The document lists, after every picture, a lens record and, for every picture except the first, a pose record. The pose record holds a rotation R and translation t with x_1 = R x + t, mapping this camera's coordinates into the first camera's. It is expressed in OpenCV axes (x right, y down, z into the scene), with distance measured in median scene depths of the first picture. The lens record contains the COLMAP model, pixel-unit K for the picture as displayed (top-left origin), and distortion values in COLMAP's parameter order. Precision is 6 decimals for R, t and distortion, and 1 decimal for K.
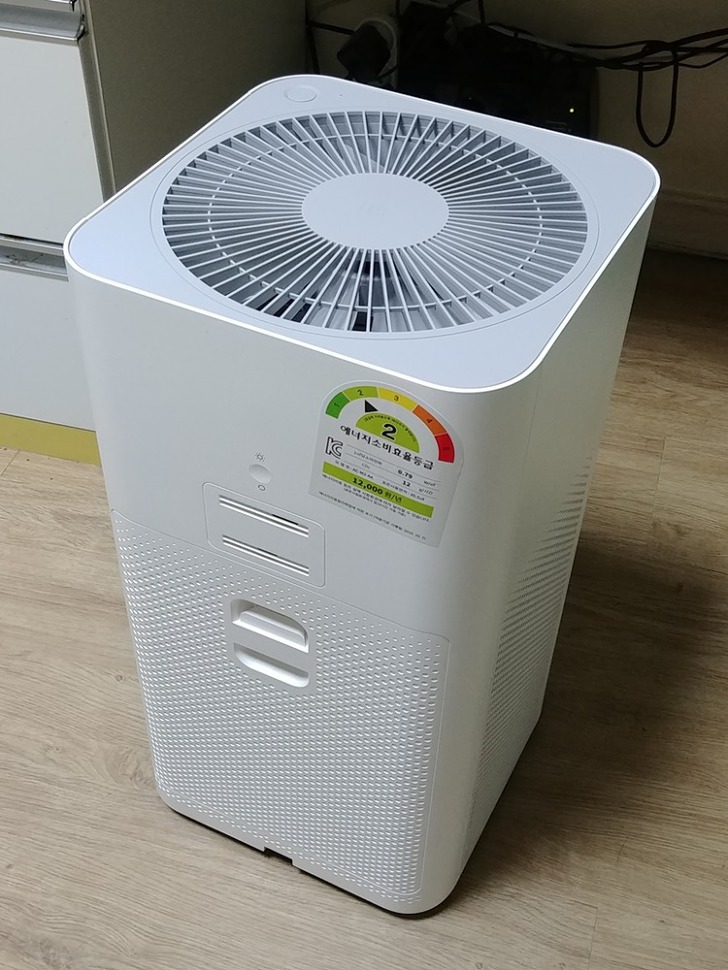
lens RADIAL K [[1200.8, 0, 364.0], [0, 1200.8, 485.0], [0, 0, 1]] dist [0.071057, -0.090952]
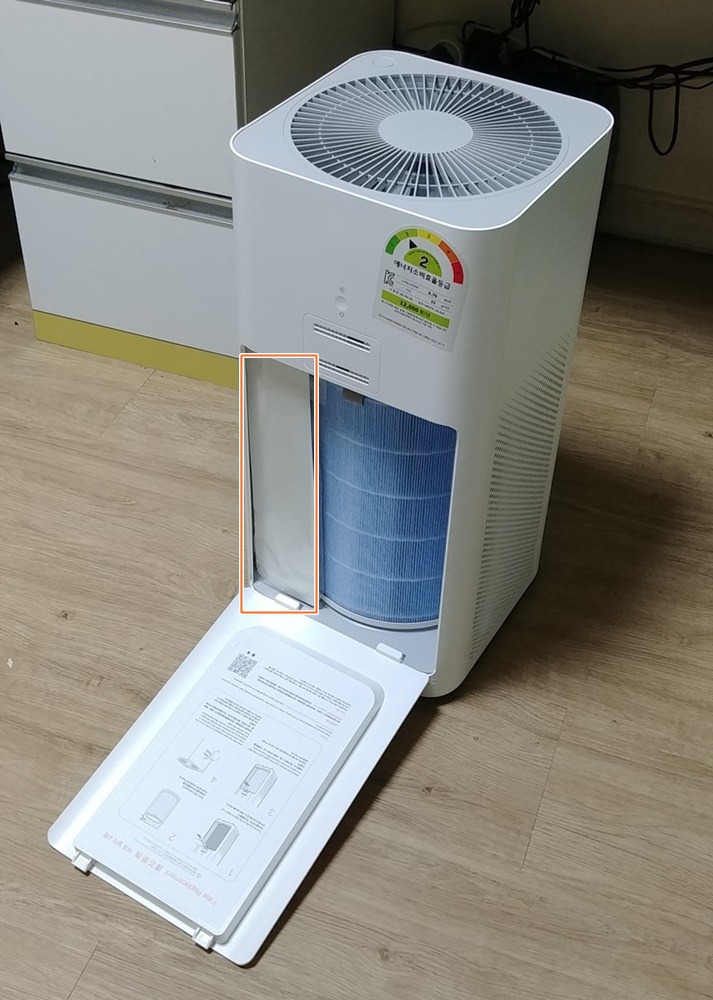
lens RADIAL K [[1194.8, 0, 354.3], [0, 1194.8, 591.8], [0, 0, 1]] dist [0.072292, -0.050364]
pose [[0.996125, 0.061991, -0.062387, 0.048067], [-0.061007, 0.997983, 0.017565, 0.321313], [0.063350, -0.013690, 0.997897, -0.534066]]
